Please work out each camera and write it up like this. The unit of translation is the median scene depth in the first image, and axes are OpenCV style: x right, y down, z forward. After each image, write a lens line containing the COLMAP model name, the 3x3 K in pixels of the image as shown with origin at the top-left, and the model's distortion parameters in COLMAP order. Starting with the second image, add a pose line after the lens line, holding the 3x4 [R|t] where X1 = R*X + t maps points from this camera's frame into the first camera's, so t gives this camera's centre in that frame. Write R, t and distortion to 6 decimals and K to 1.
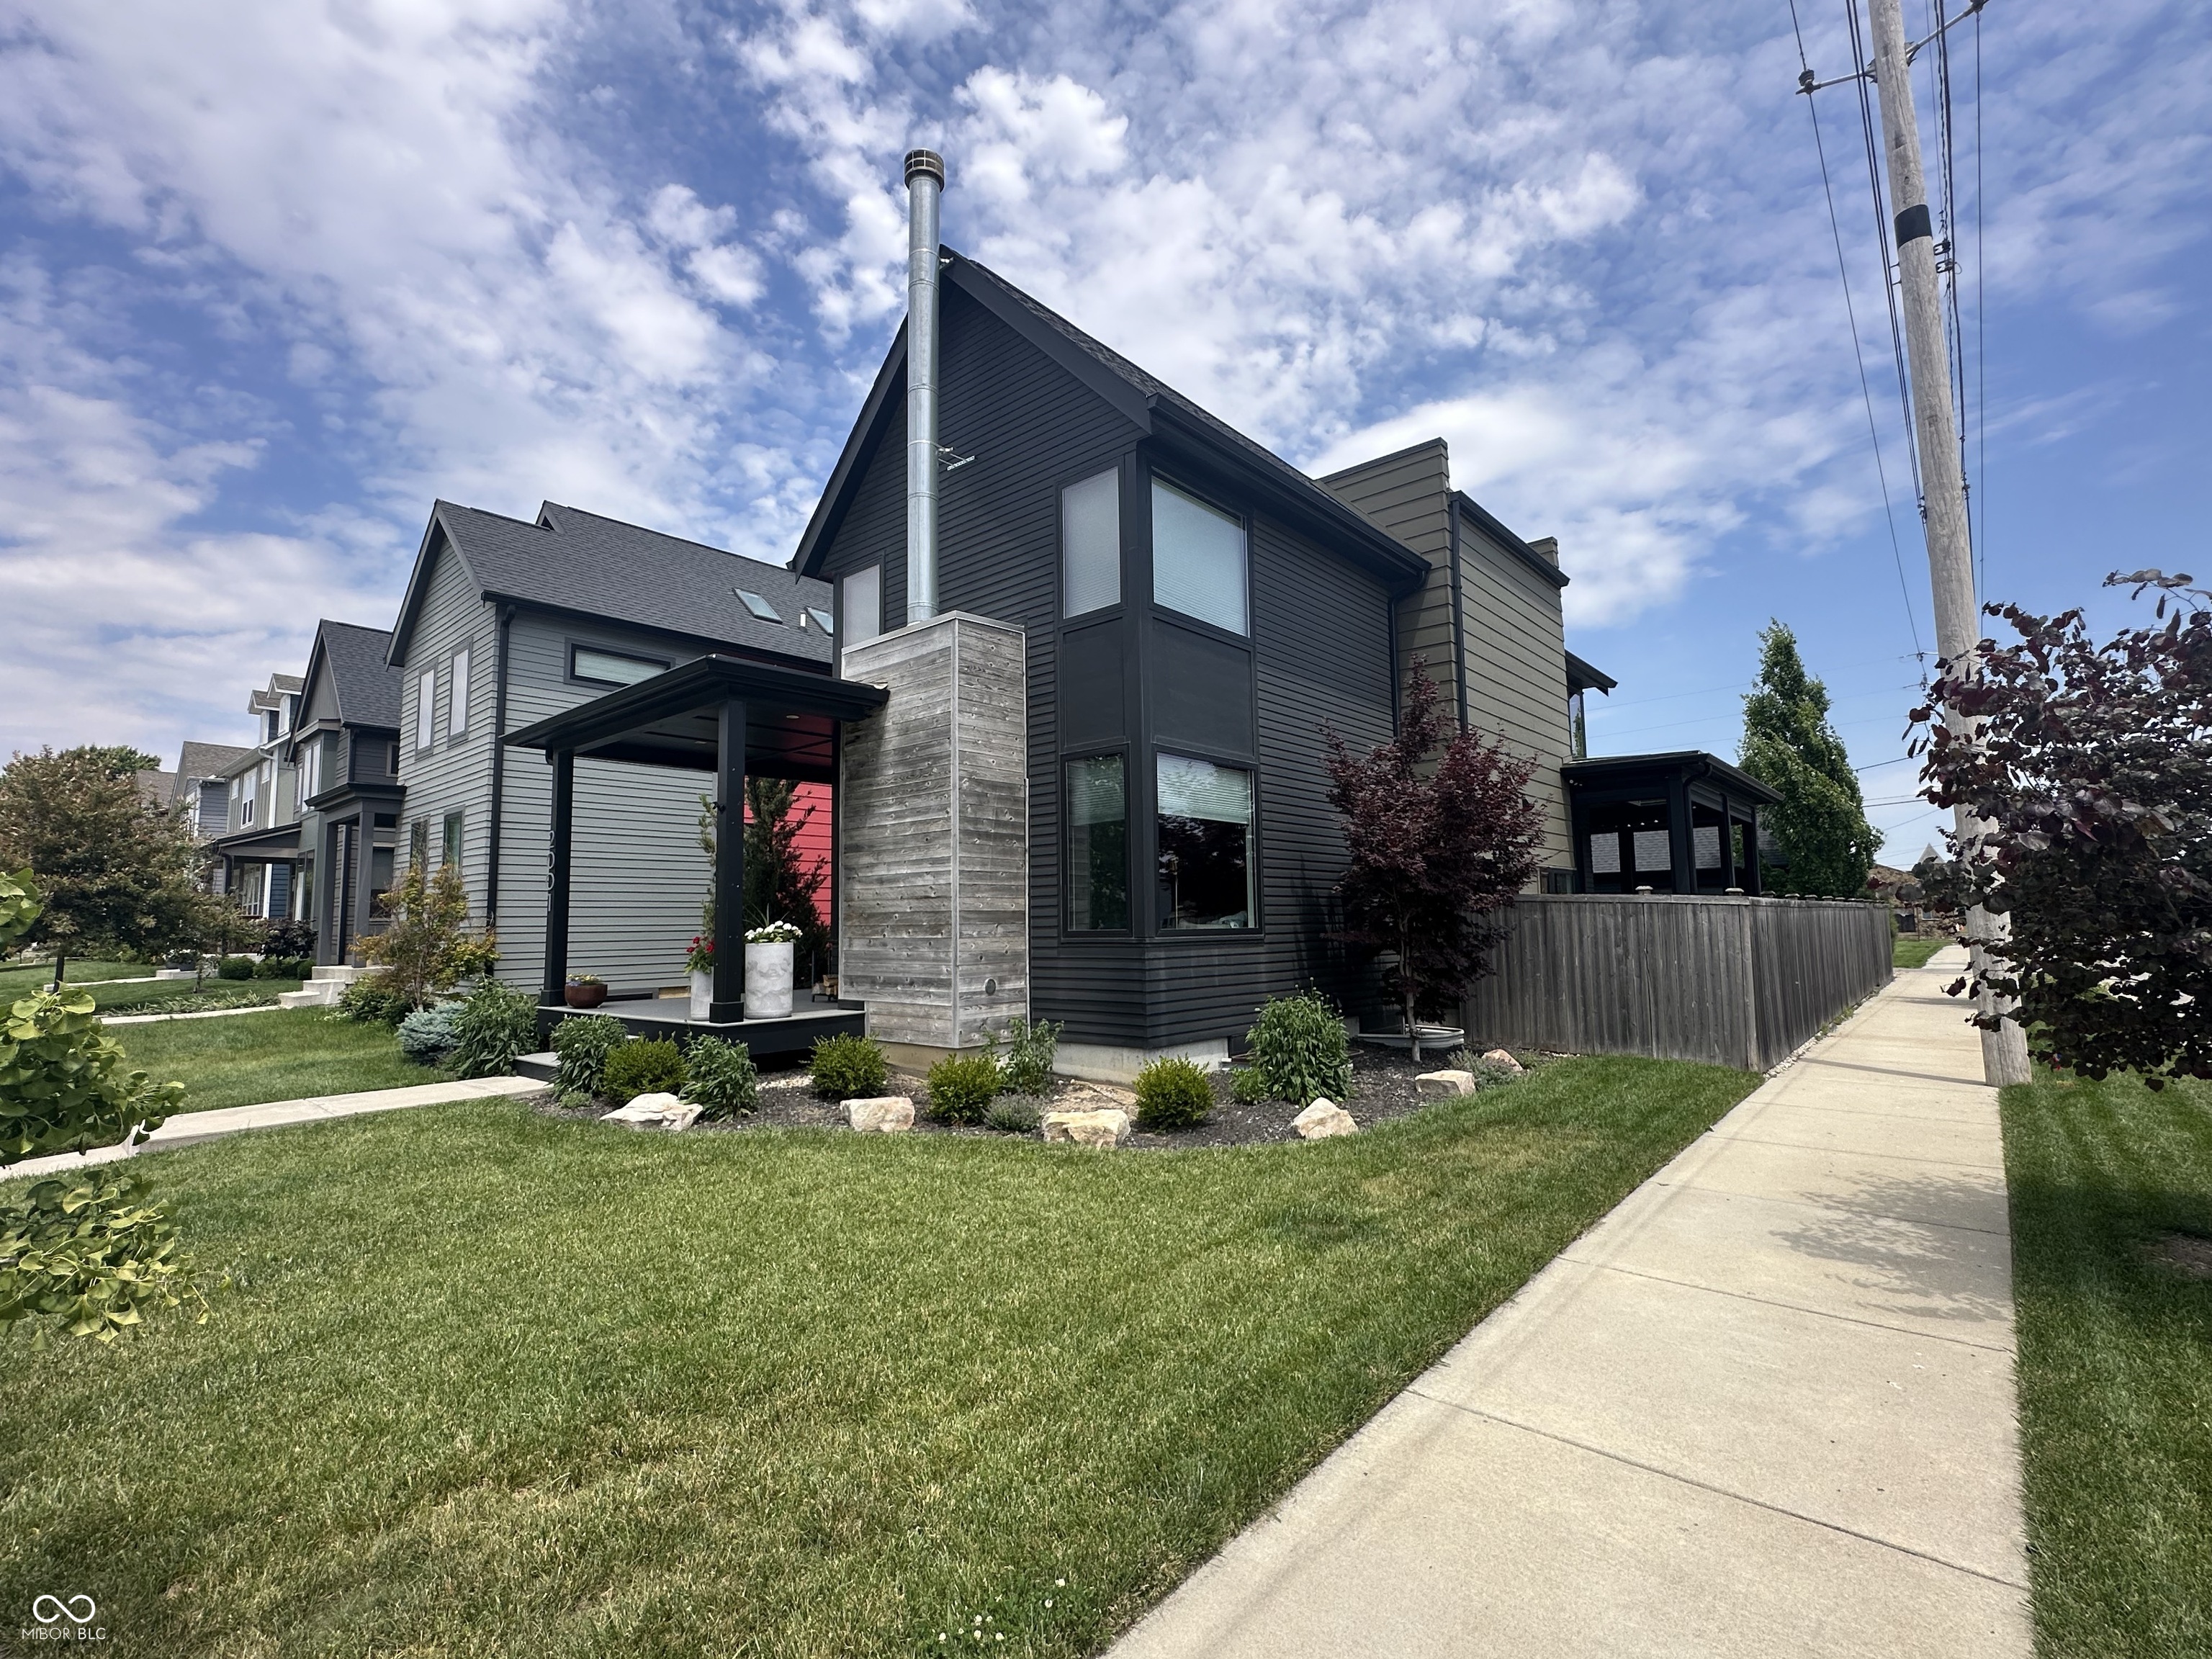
lens RADIAL K [[981.2, 0, 1104.3], [0, 981.2, 830.2], [0, 0, 1]] dist [0.000368, 0.000027]
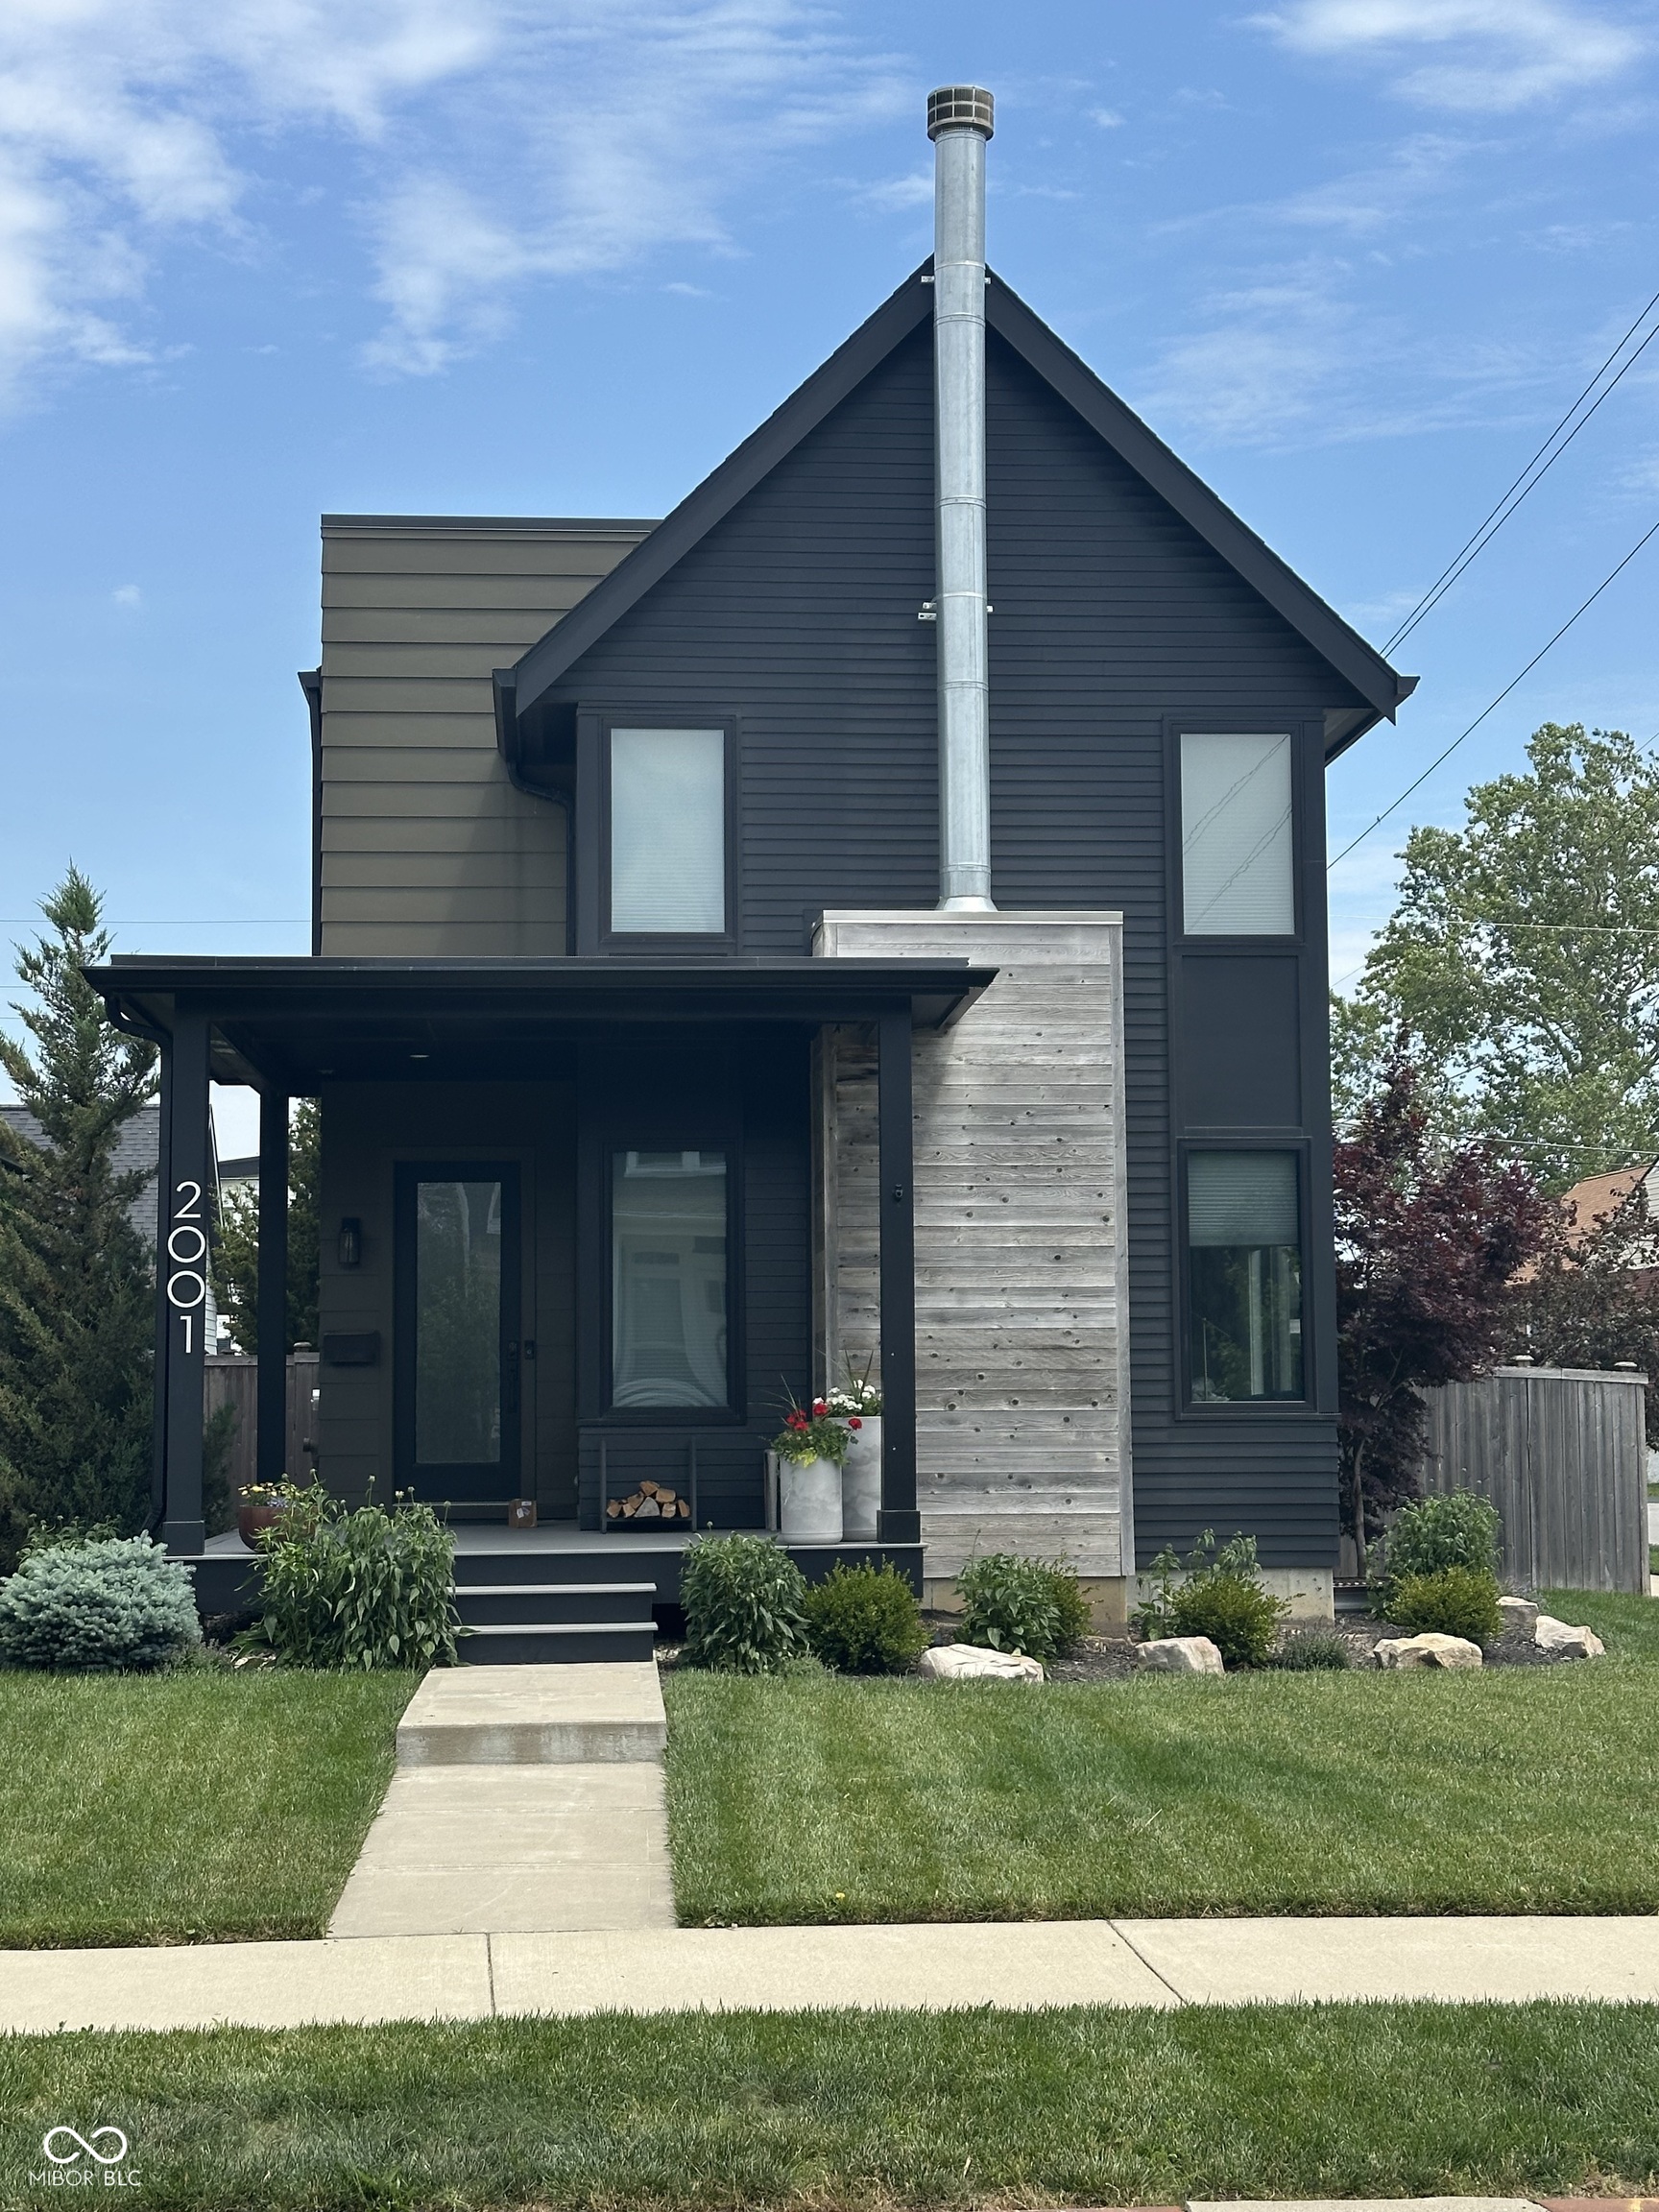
lens RADIAL K [[3257.2, 0, 828.5], [0, 3257.2, 1106.9], [0, 0, 1]] dist [0.183266, -0.017653]
pose [[0.689168, 0.076547, 0.720547, -1.673726], [-0.066610, 0.996887, -0.042194, 0.010435], [-0.721534, -0.018916, 0.692121, -0.337465]]
